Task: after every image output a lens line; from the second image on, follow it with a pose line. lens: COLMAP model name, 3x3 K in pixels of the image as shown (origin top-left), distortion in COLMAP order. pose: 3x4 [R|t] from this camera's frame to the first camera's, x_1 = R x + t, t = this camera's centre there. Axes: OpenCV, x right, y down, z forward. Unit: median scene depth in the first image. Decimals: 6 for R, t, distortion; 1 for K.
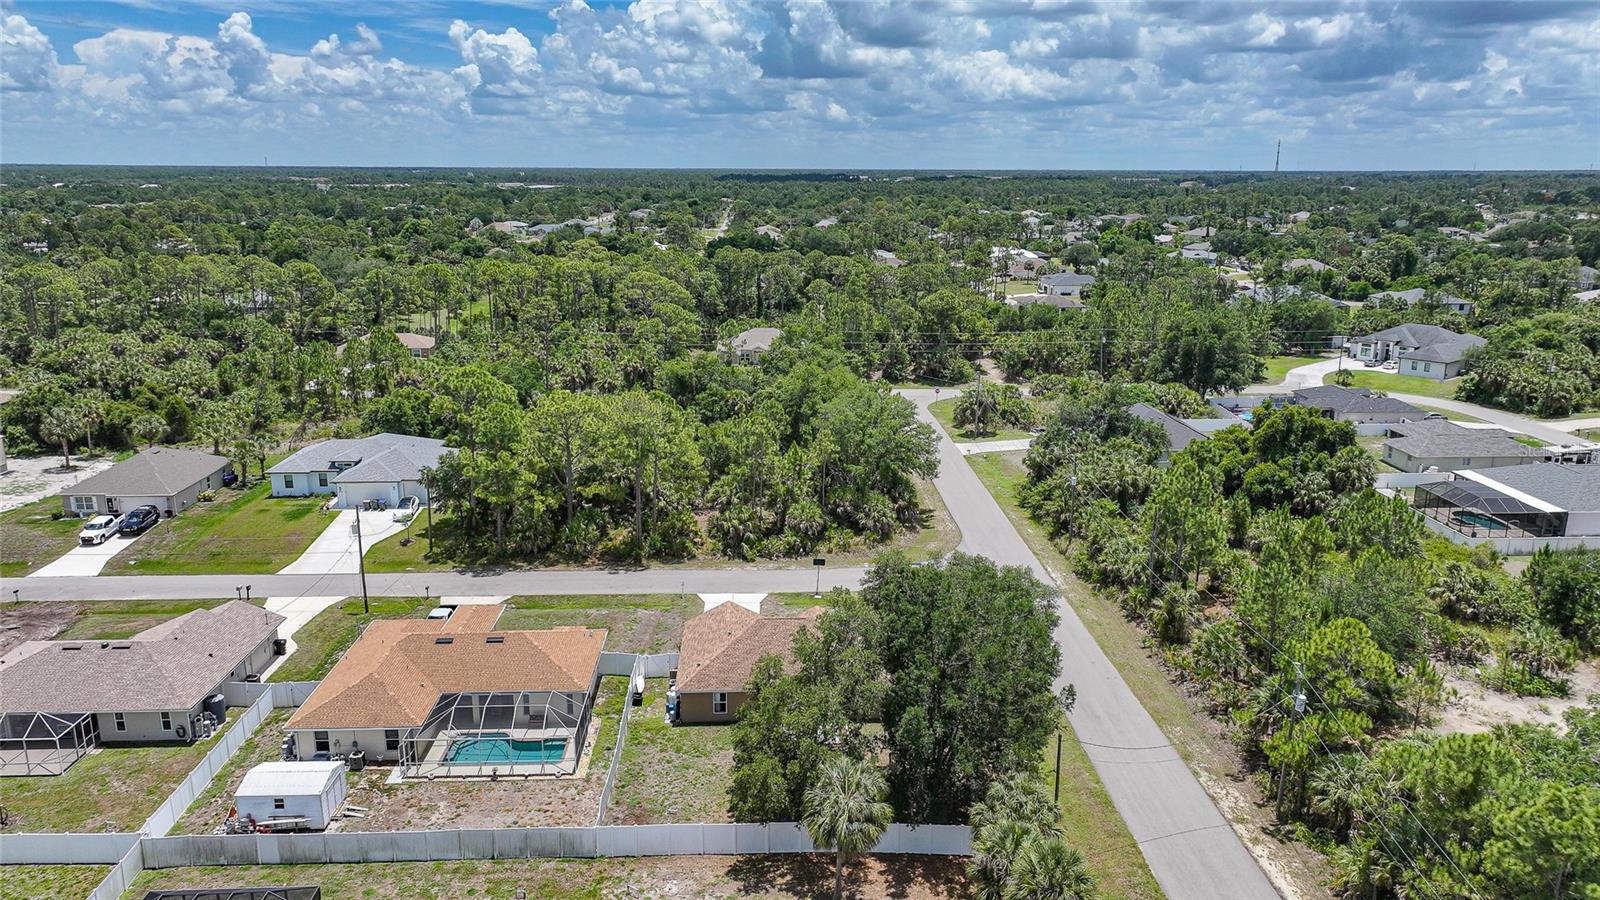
lens RADIAL K [[1120.8, 0, 805.5], [0, 1120.8, 452.5], [0, 0, 1]] dist [0.001629, 0.010271]
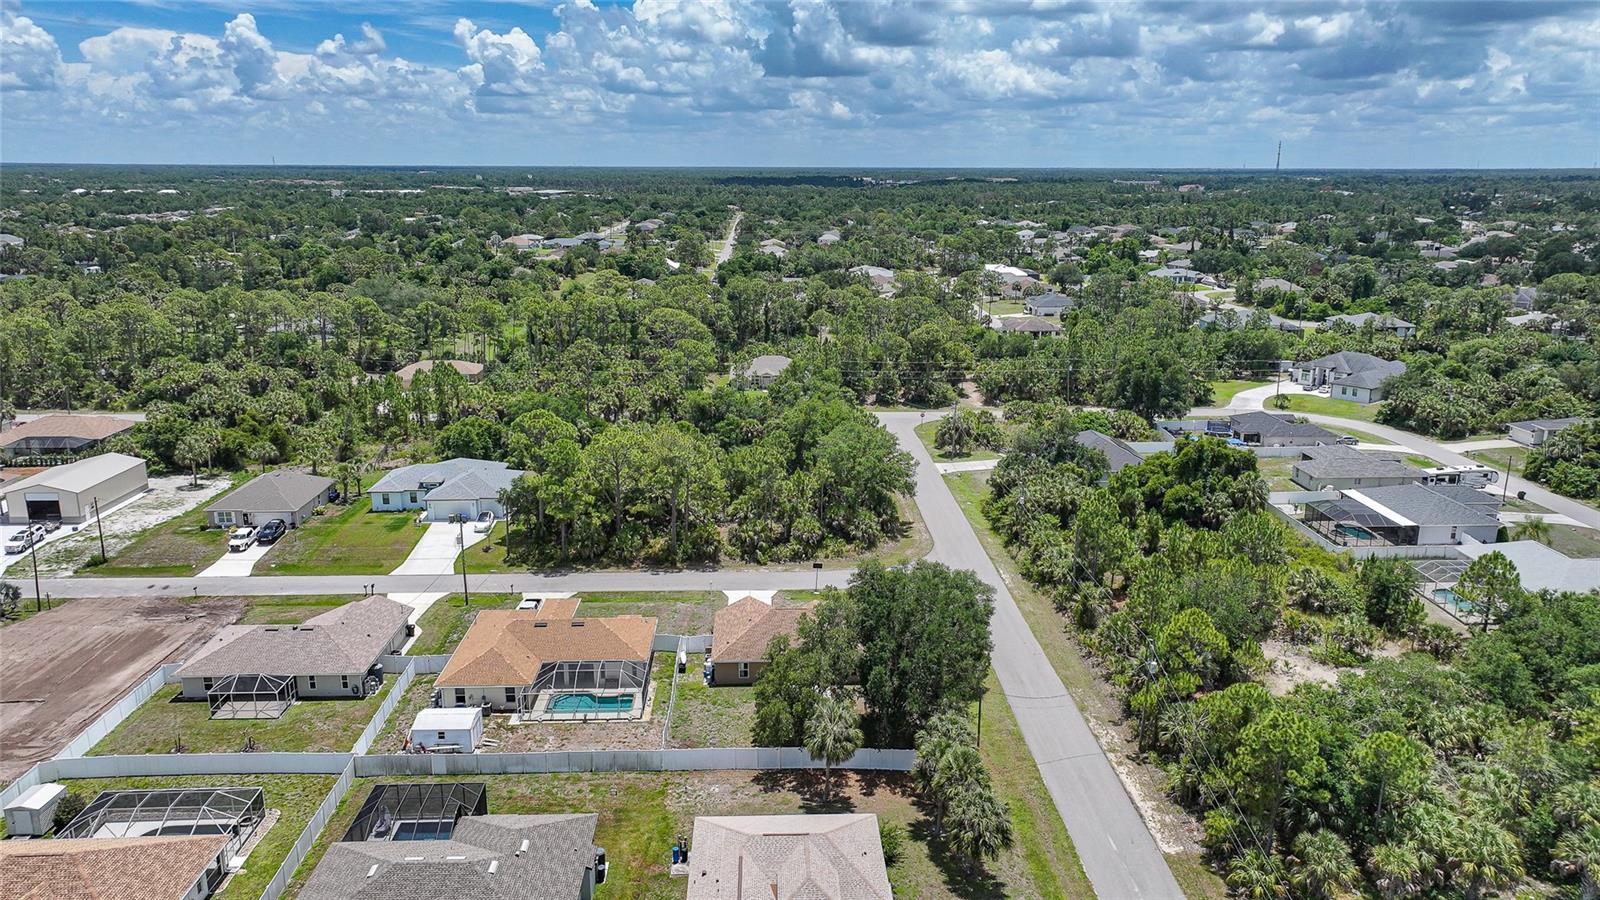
lens RADIAL K [[1127.3, 0, 800.0], [0, 1127.3, 450.0], [0, 0, 1]] dist [0.010160, 0.000422]
pose [[0.999963, -0.000280, -0.008559, 0.002866], [0.000284, 1.000000, 0.000567, -0.031284], [0.008559, -0.000569, 0.999963, -0.254689]]
